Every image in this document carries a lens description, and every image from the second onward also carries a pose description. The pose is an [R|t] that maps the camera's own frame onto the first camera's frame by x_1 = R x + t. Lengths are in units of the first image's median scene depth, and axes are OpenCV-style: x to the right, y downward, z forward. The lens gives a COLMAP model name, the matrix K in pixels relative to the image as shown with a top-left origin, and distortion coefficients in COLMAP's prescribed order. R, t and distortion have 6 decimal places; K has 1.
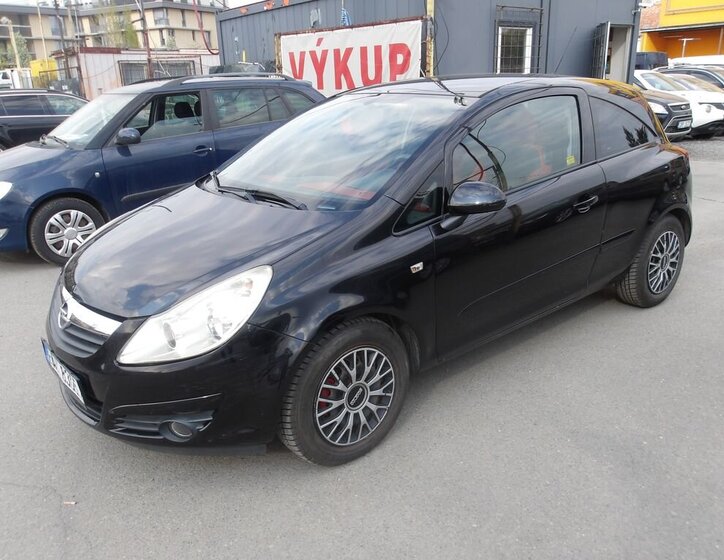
lens RADIAL K [[603.3, 0, 362.0], [0, 603.3, 278.7], [0, 0, 1]] dist [0.008315, -0.006483]
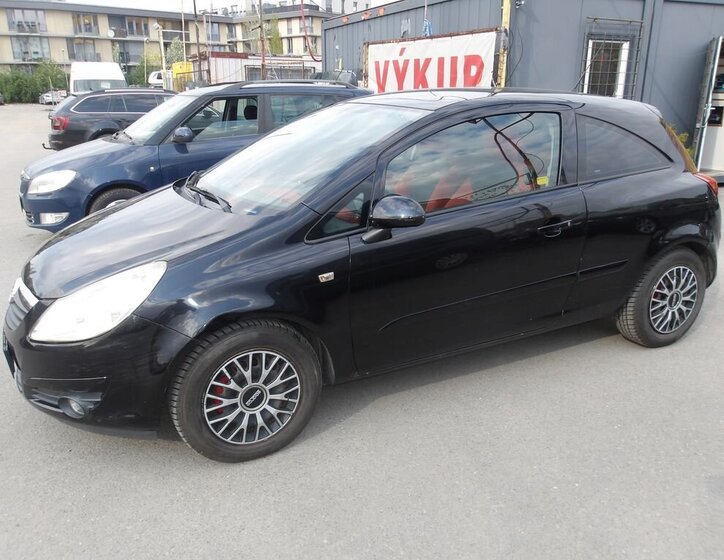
lens RADIAL K [[603.3, 0, 365.4], [0, 603.3, 281.6], [0, 0, 1]] dist [0.008315, -0.006483]
pose [[0.979147, 0.092291, -0.180977, 0.216643], [-0.094049, 0.995567, -0.001136, -0.010239], [0.180070, 0.018133, 0.983487, 0.019524]]
